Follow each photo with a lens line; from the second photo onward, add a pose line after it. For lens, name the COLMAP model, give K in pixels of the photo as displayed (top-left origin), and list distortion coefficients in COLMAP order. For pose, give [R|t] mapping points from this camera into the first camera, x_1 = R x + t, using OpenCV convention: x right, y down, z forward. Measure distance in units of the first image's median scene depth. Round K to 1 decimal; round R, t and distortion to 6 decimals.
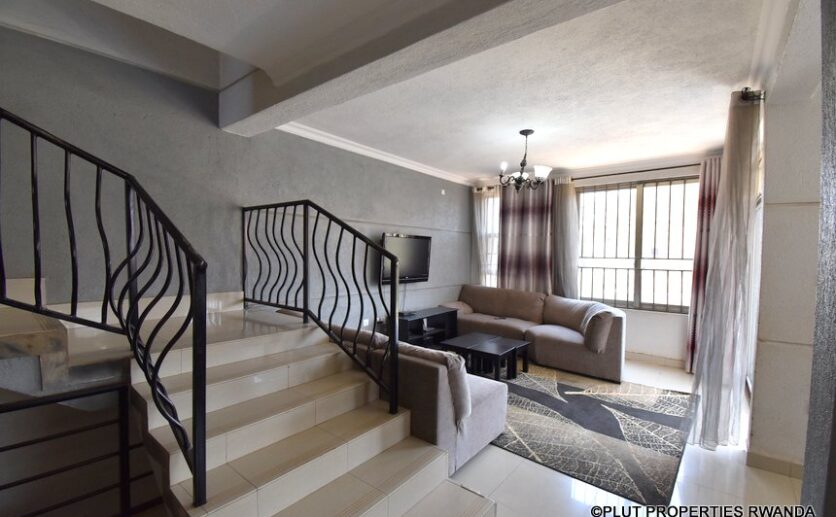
lens RADIAL K [[363.9, 0, 416.5], [0, 363.9, 263.7], [0, 0, 1]] dist [0.004457, -0.016894]
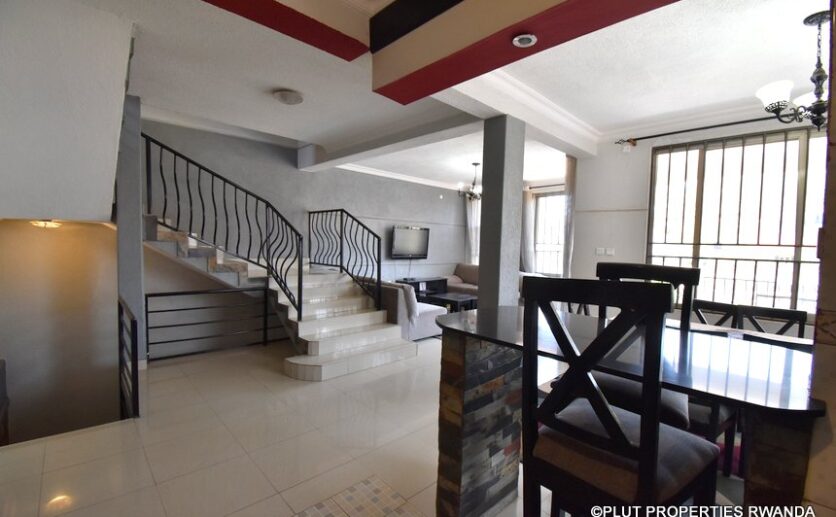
lens RADIAL K [[363.9, 0, 416.5], [0, 363.9, 263.7], [0, 0, 1]] dist [0.004457, -0.016894]
pose [[0.991221, 0.015760, -0.131270, 0.339131], [-0.013089, 0.999690, 0.021186, 0.068764], [0.131563, -0.019282, 0.991120, -0.847706]]
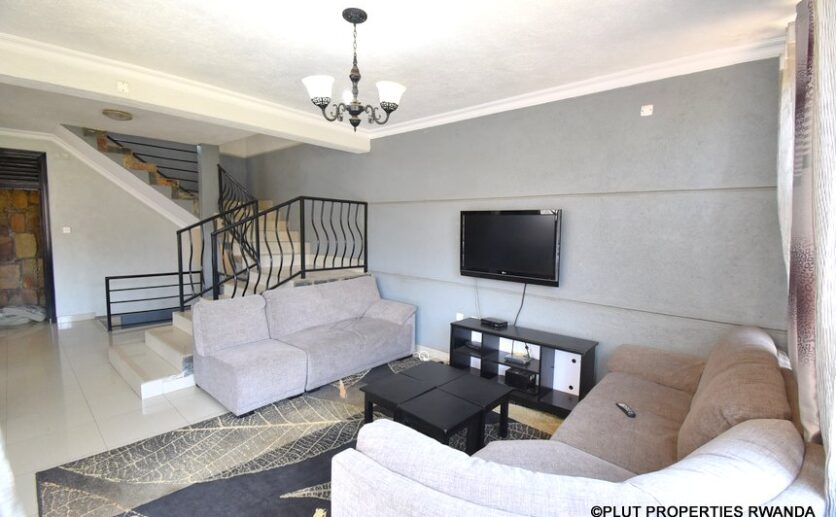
lens RADIAL K [[363.9, 0, 416.5], [0, 363.9, 263.7], [0, 0, 1]] dist [0.004457, -0.016894]
pose [[-0.040493, 0.074705, -0.996383, 1.148114], [-0.054919, 0.995527, 0.076873, -0.039233], [0.997669, 0.057833, -0.036209, 1.482894]]
